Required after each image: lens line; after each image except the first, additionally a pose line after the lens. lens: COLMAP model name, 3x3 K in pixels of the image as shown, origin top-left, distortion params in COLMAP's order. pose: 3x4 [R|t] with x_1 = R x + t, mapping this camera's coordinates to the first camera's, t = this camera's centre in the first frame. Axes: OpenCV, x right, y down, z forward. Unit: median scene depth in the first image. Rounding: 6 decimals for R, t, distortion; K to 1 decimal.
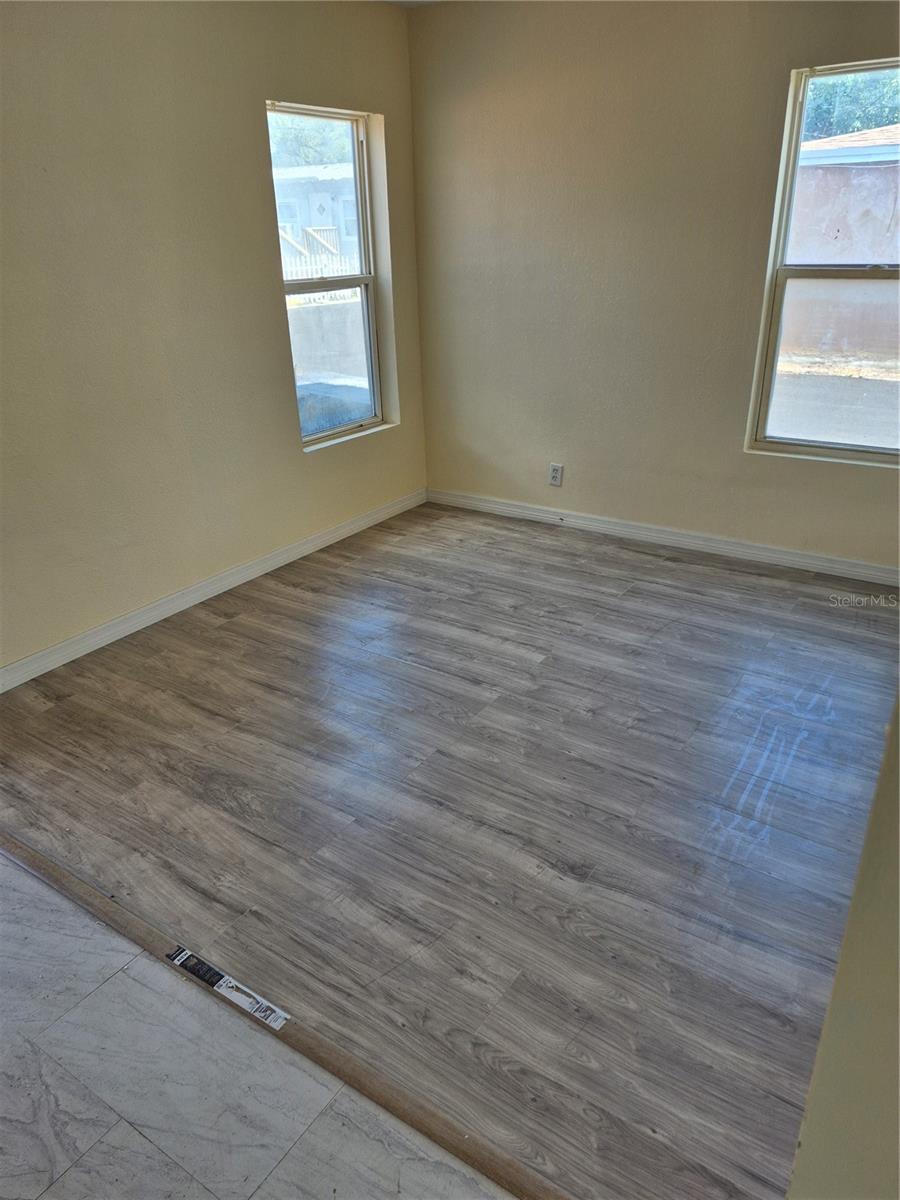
lens RADIAL K [[843.2, 0, 458.0], [0, 843.2, 598.6], [0, 0, 1]] dist [0.065368, -0.069296]
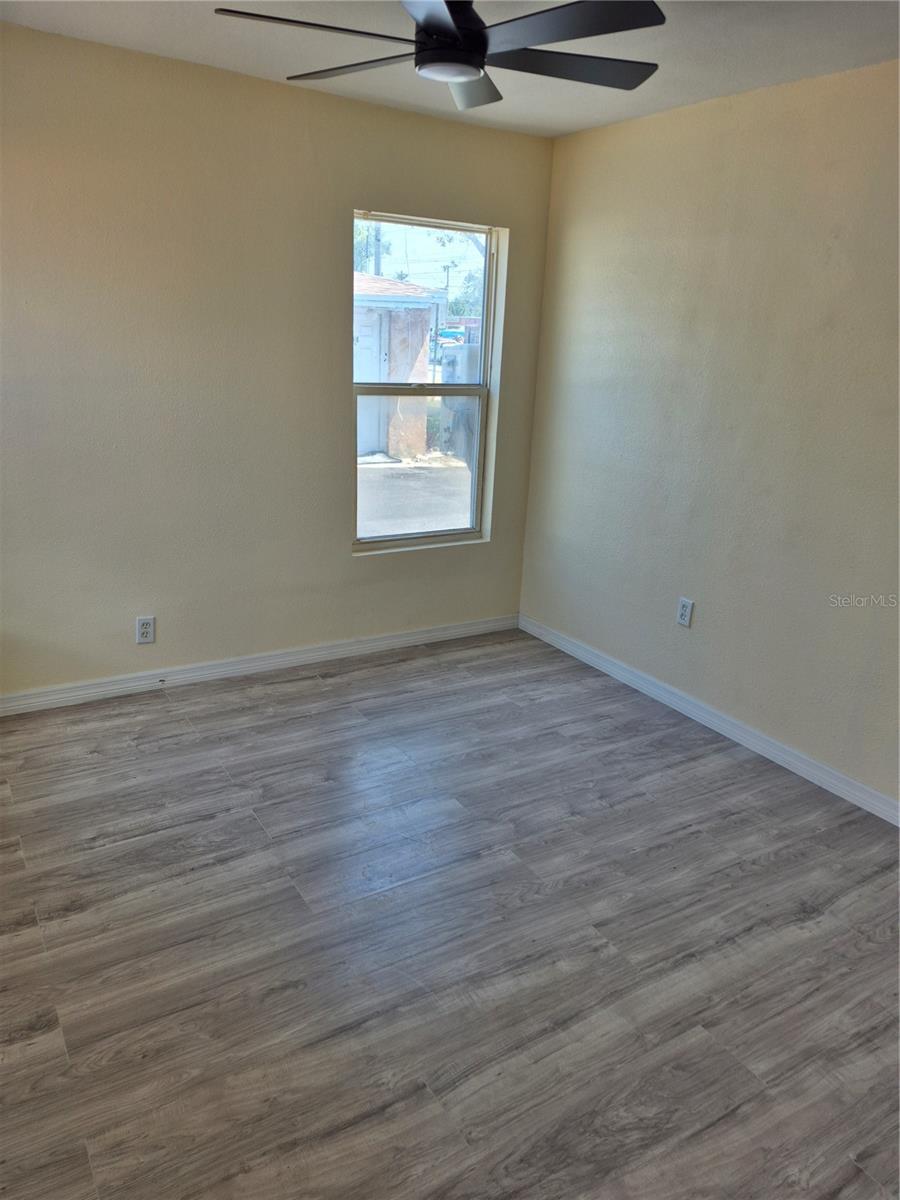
lens RADIAL K [[843.2, 0, 452.3], [0, 843.2, 594.0], [0, 0, 1]] dist [0.065368, -0.069296]
pose [[0.403095, -0.228927, 0.886062, -0.793807], [0.317296, 0.943111, 0.099319, -0.281775], [-0.858392, 0.241109, 0.452802, 0.647191]]
